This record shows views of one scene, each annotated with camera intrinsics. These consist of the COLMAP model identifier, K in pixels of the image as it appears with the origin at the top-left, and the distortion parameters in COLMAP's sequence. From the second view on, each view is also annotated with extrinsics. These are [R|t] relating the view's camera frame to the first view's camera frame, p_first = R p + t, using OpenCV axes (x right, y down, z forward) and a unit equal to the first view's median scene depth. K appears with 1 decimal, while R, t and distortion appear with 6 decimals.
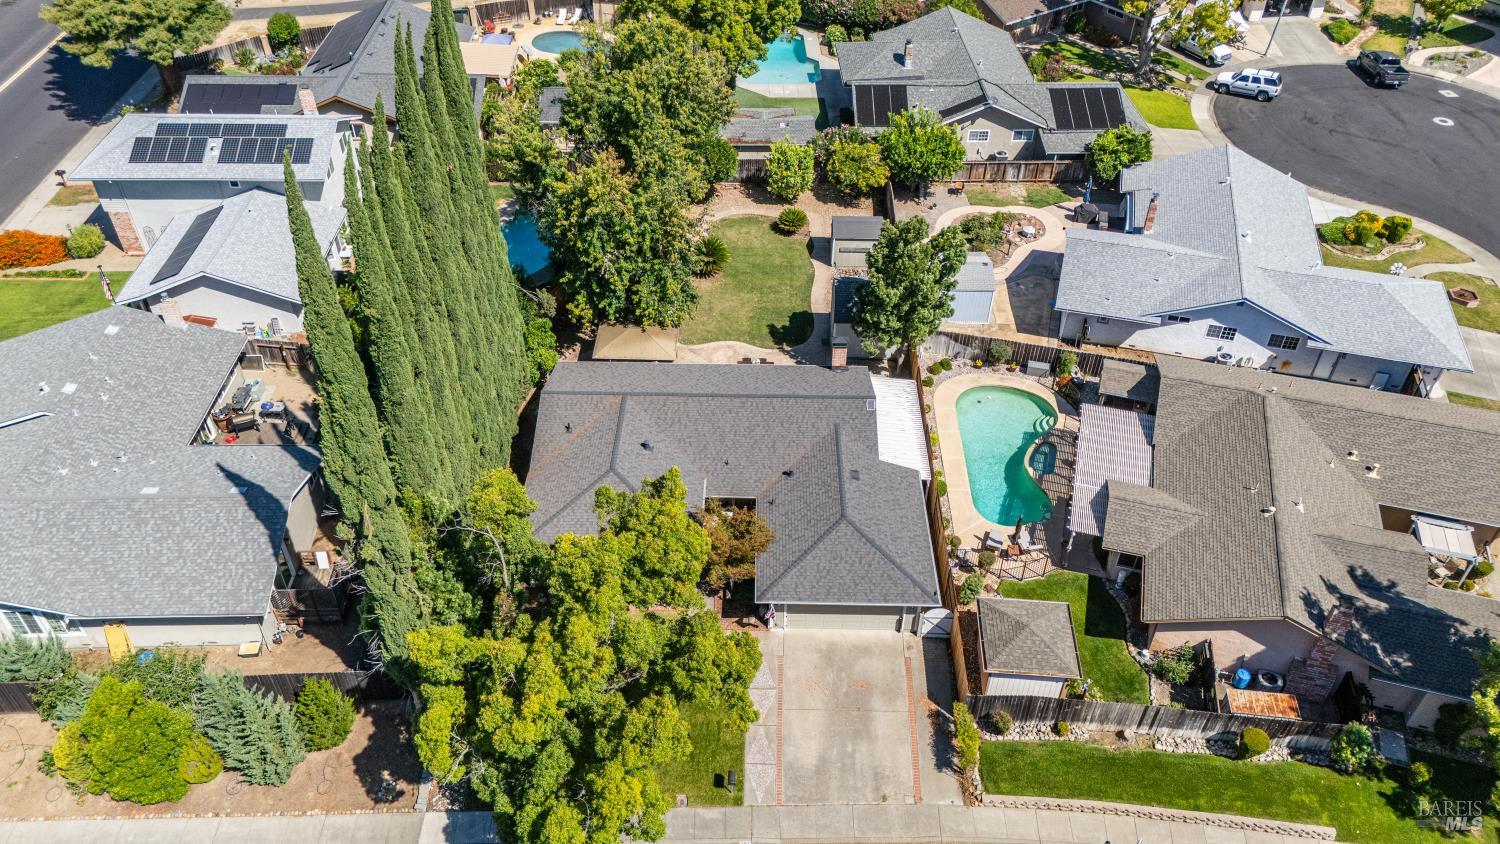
lens RADIAL K [[1098.3, 0, 750.0], [0, 1098.3, 422.0], [0, 0, 1]] dist [0.080606, -0.082336]
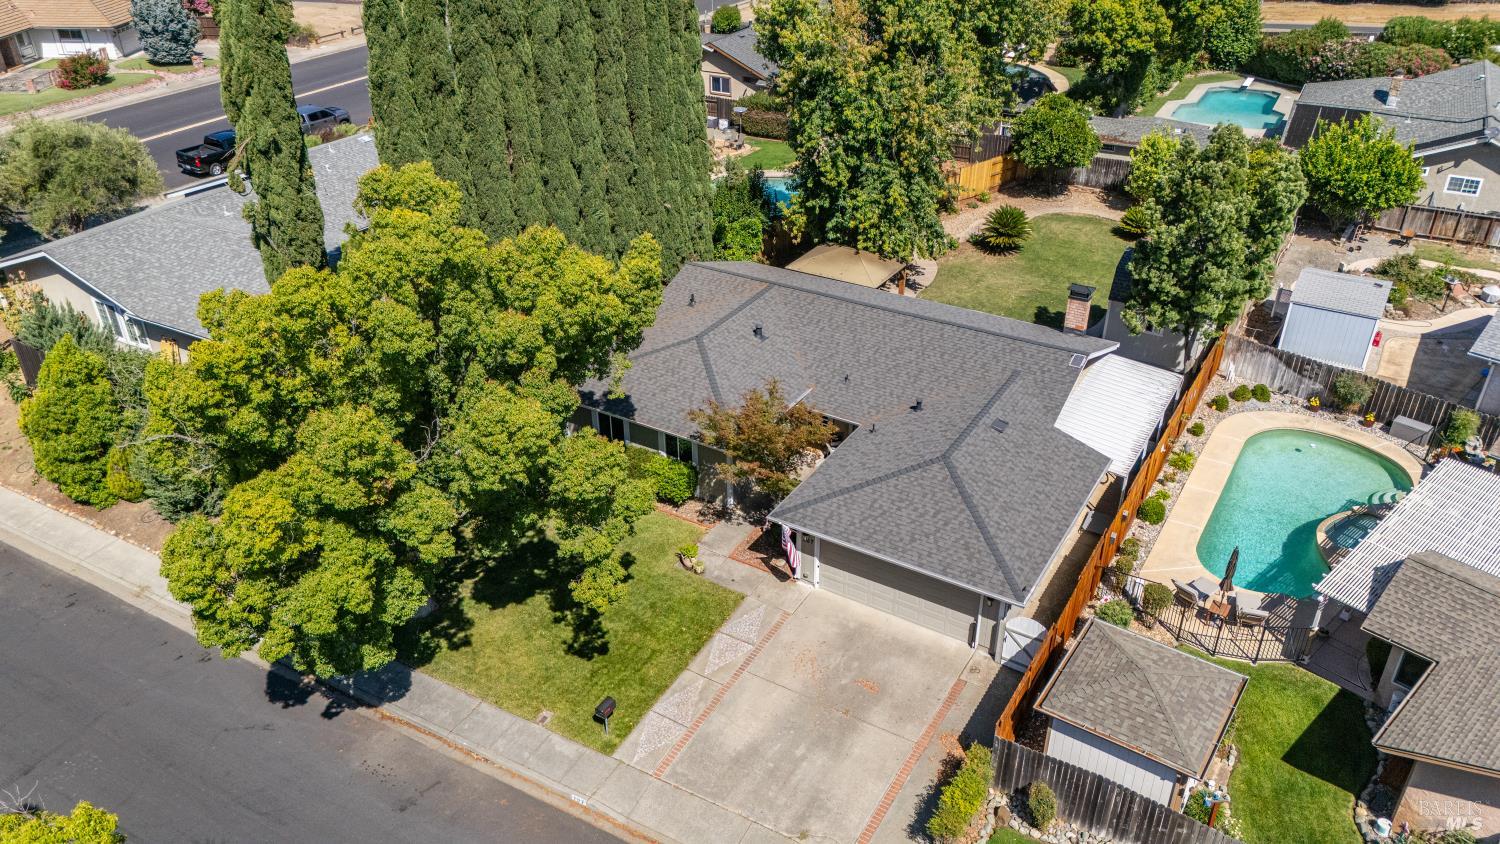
lens RADIAL K [[1098.3, 0, 750.0], [0, 1098.3, 422.0], [0, 0, 1]] dist [0.080606, -0.082336]
pose [[0.862812, 0.244284, -0.442584, 0.187076], [-0.315880, 0.944058, -0.094731, 0.113616], [0.394684, 0.221538, 0.891709, 0.230259]]
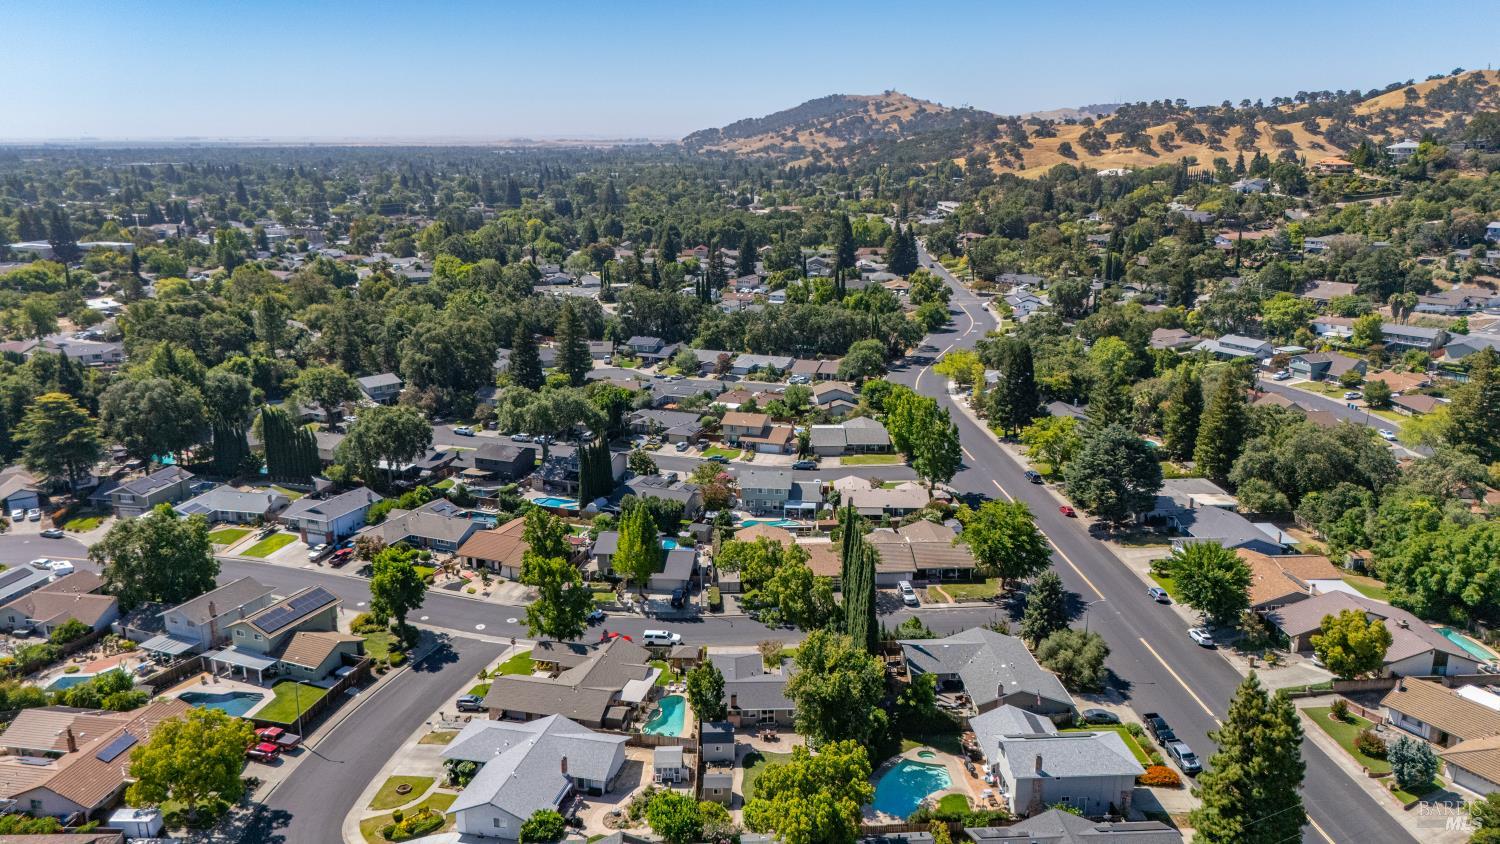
lens RADIAL K [[1098.3, 0, 750.0], [0, 1098.3, 422.0], [0, 0, 1]] dist [0.080606, -0.082336]
pose [[-0.999265, 0.003482, -0.038186, 0.110191], [-0.029016, 0.582372, 0.812404, -1.962349], [0.025067, 0.812915, -0.581843, 1.551738]]
